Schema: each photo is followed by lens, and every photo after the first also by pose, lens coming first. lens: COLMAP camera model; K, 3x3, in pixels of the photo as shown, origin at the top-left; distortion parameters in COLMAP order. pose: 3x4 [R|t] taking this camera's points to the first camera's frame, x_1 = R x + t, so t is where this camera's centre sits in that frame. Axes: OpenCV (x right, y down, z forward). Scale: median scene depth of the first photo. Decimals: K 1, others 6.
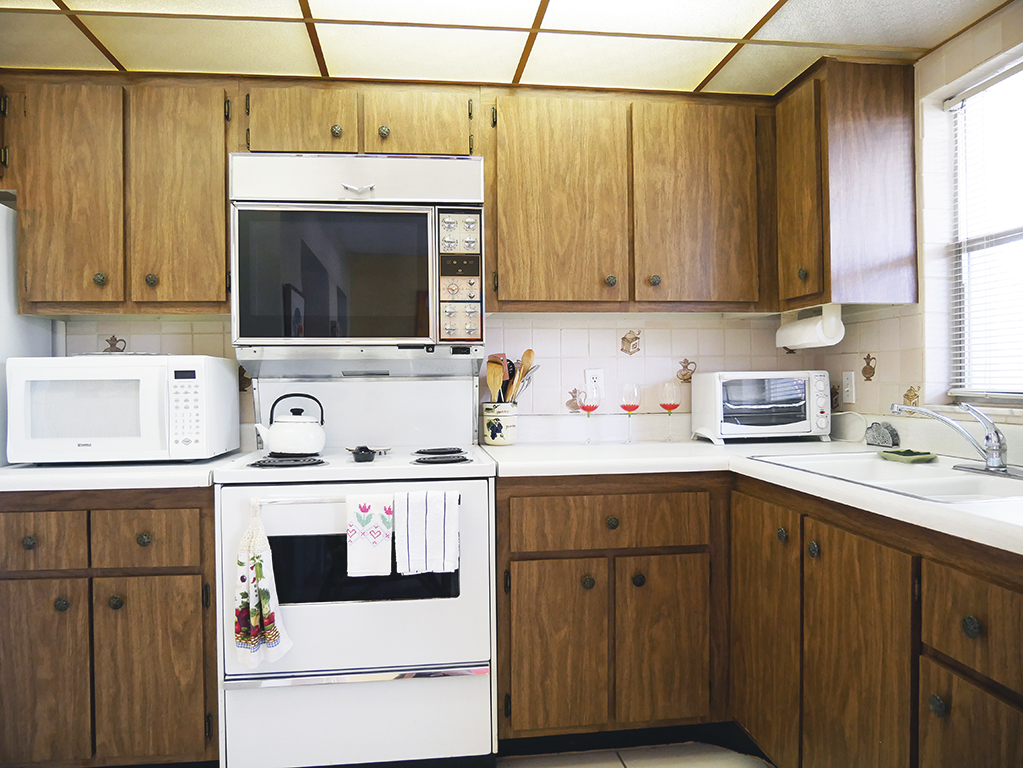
lens RADIAL K [[728.9, 0, 504.2], [0, 728.9, 378.5], [0, 0, 1]] dist [-0.059172, 0.026566]
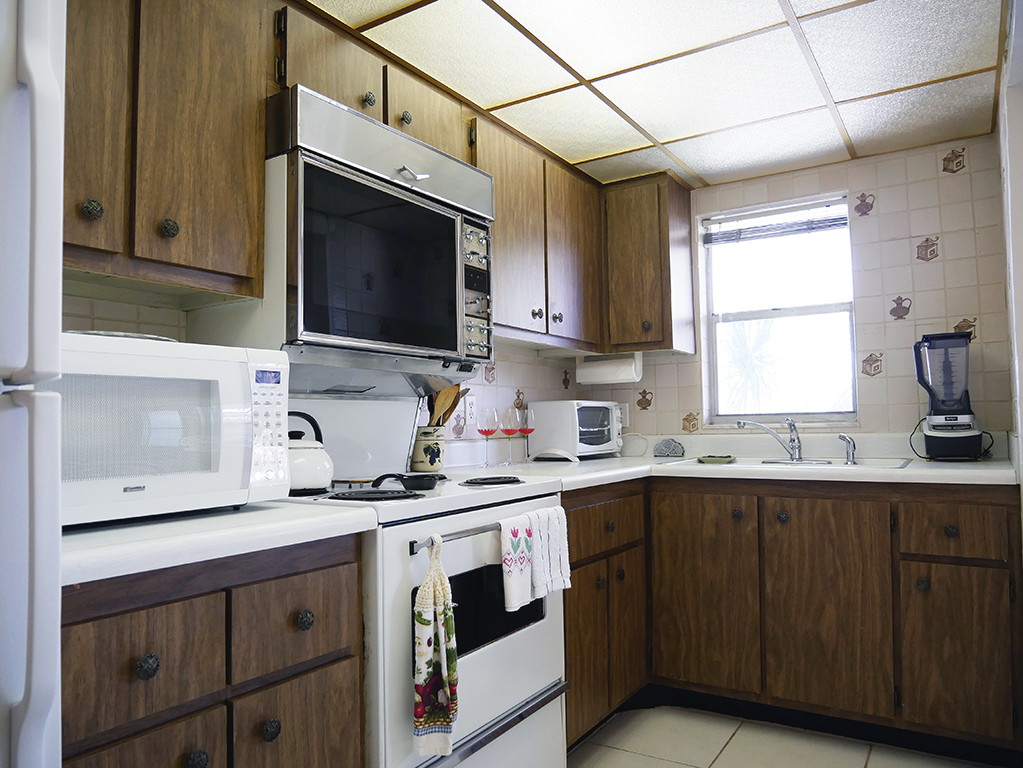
lens RADIAL K [[728.9, 0, 505.0], [0, 728.9, 378.8], [0, 0, 1]] dist [-0.059172, 0.026566]
pose [[0.642152, 0.048889, 0.765017, -0.858552], [0.005943, 0.997617, -0.068742, 0.046939], [-0.766554, 0.048689, 0.640331, 0.400626]]
